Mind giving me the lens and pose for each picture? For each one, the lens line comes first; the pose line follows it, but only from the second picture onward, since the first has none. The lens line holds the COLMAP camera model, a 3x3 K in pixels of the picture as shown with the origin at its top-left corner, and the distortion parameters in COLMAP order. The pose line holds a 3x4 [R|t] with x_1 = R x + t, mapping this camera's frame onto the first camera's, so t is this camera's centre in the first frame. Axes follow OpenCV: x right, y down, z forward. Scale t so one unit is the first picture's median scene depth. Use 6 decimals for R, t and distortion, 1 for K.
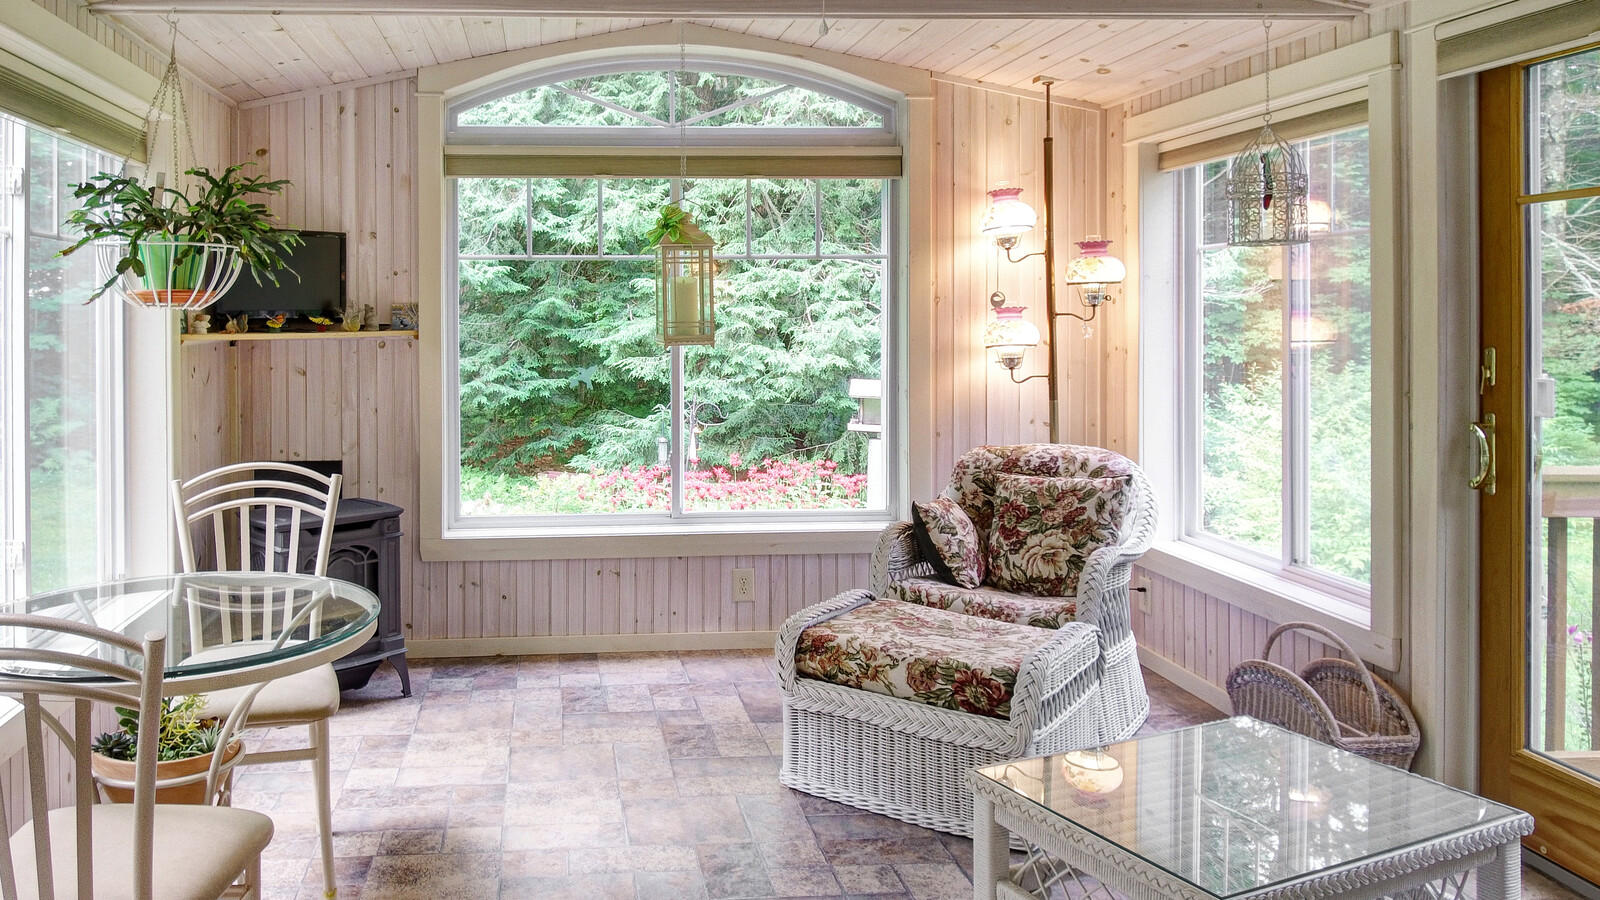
lens RADIAL K [[1106.9, 0, 793.9], [0, 1106.9, 437.4], [0, 0, 1]] dist [0.062740, -0.107877]
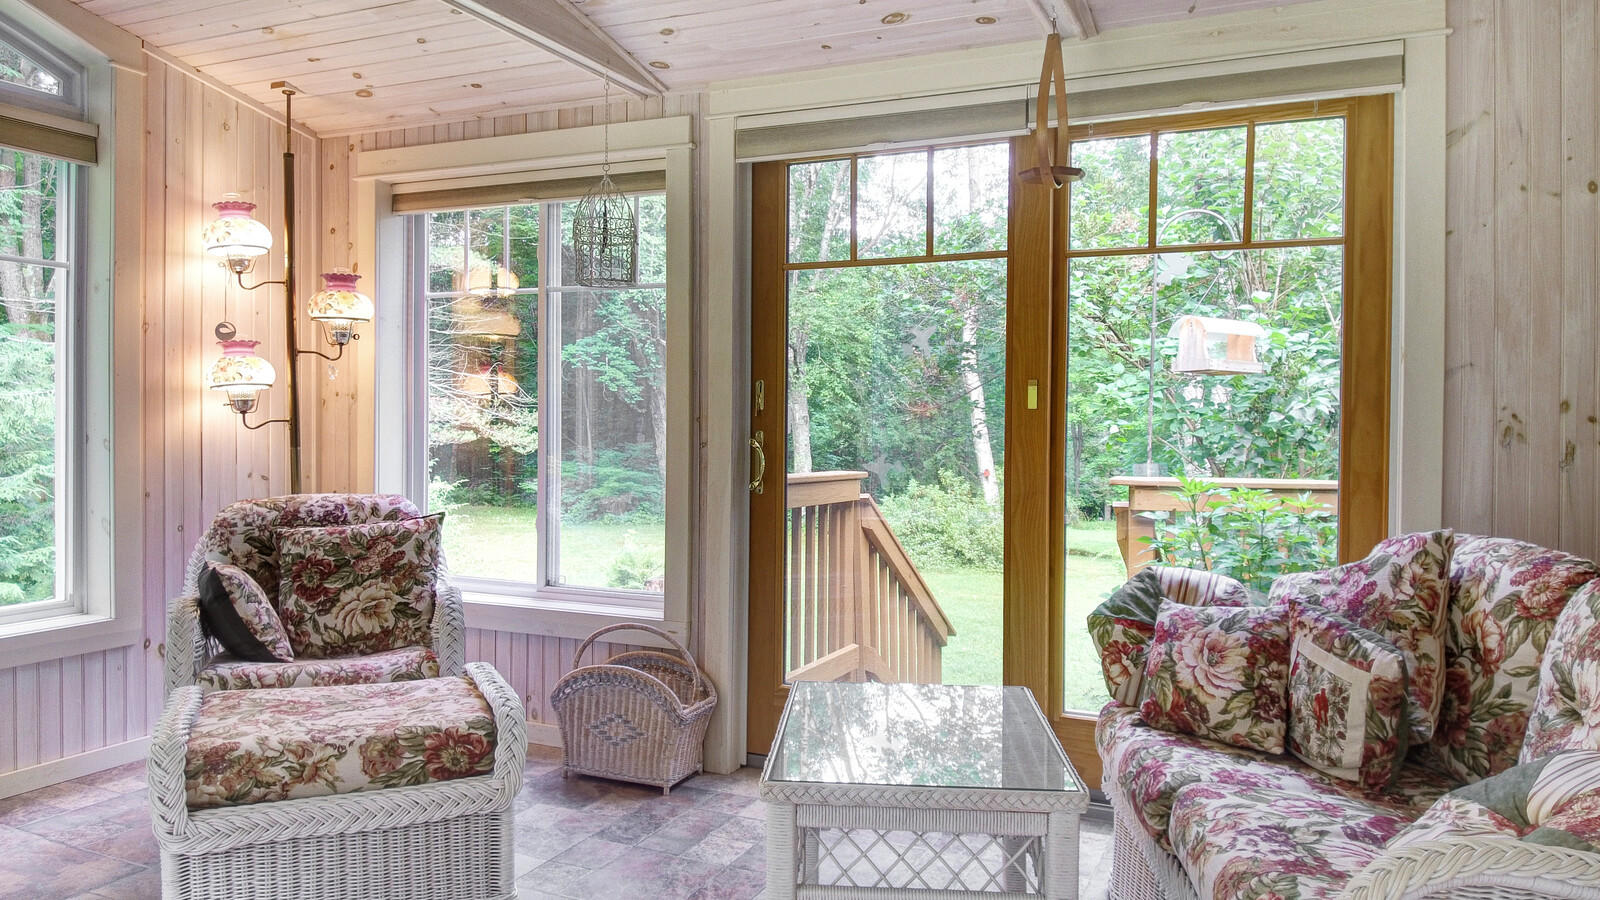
lens RADIAL K [[986.5, 0, 800.3], [0, 986.5, 495.7], [0, 0, 1]] dist [0.003253, -0.019809]
pose [[0.565923, -0.067213, 0.821714, -0.229288], [0.080522, 0.996412, 0.026046, 0.020914], [-0.820517, 0.051426, 0.569305, 0.241120]]
